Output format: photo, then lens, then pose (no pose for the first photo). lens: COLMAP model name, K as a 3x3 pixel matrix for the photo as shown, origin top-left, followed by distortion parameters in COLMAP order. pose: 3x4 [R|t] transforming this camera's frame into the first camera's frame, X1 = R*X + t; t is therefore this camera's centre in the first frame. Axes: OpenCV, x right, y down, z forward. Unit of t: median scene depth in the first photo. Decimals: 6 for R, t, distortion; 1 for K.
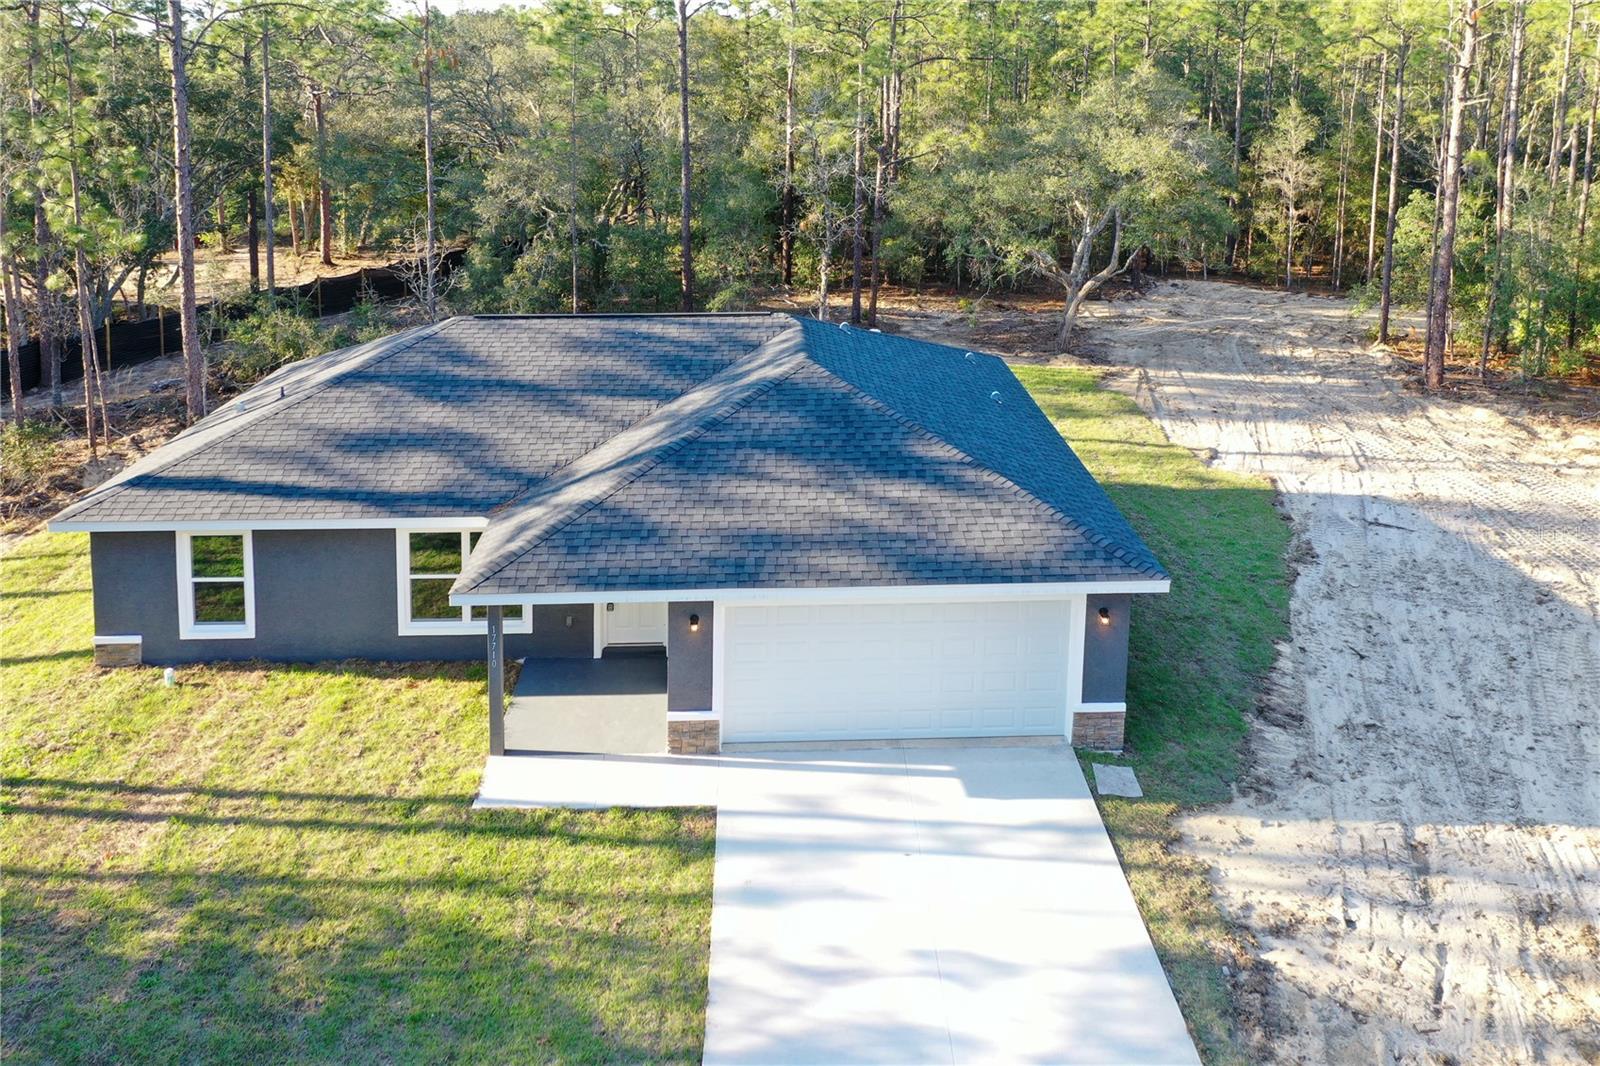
lens RADIAL K [[1267.4, 0, 800.6], [0, 1267.4, 402.1], [0, 0, 1]] dist [-0.003599, 0.011643]
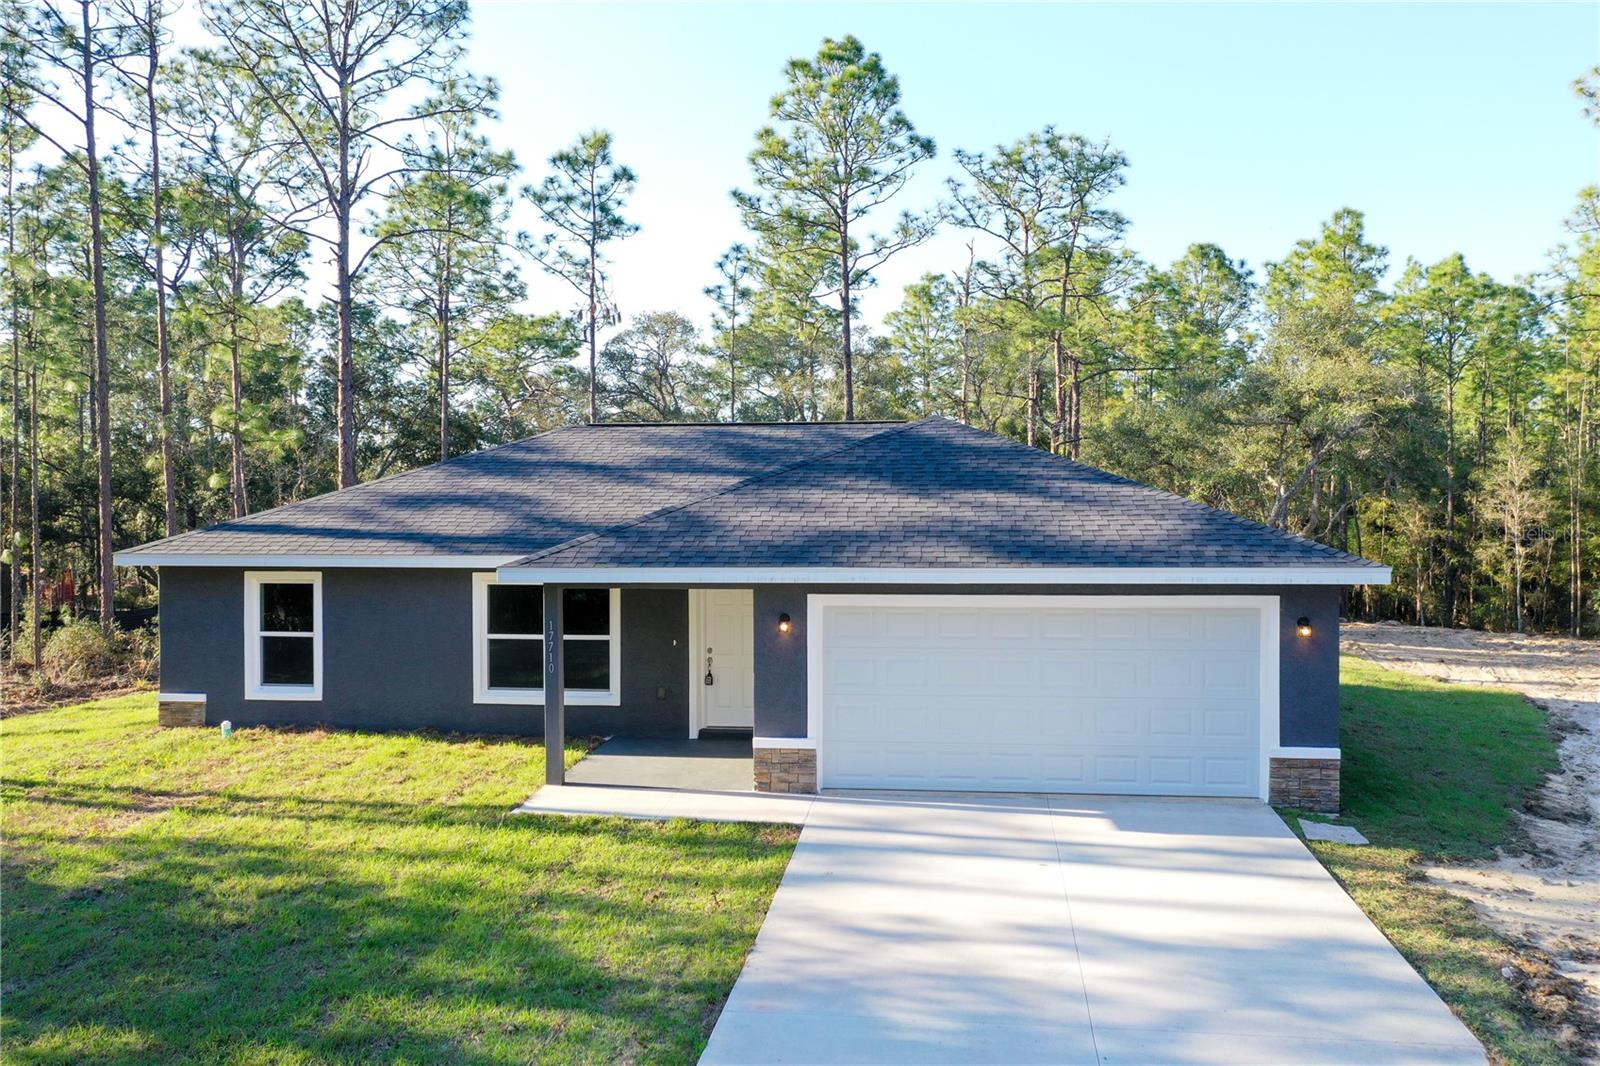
lens RADIAL K [[1267.4, 0, 773.9], [0, 1267.4, 577.2], [0, 0, 1]] dist [-0.003599, 0.011643]
pose [[0.986341, -0.012692, -0.164226, 0.041750], [-0.011354, 0.989416, -0.144659, 0.240889], [0.164323, 0.144548, 0.975758, 0.164324]]
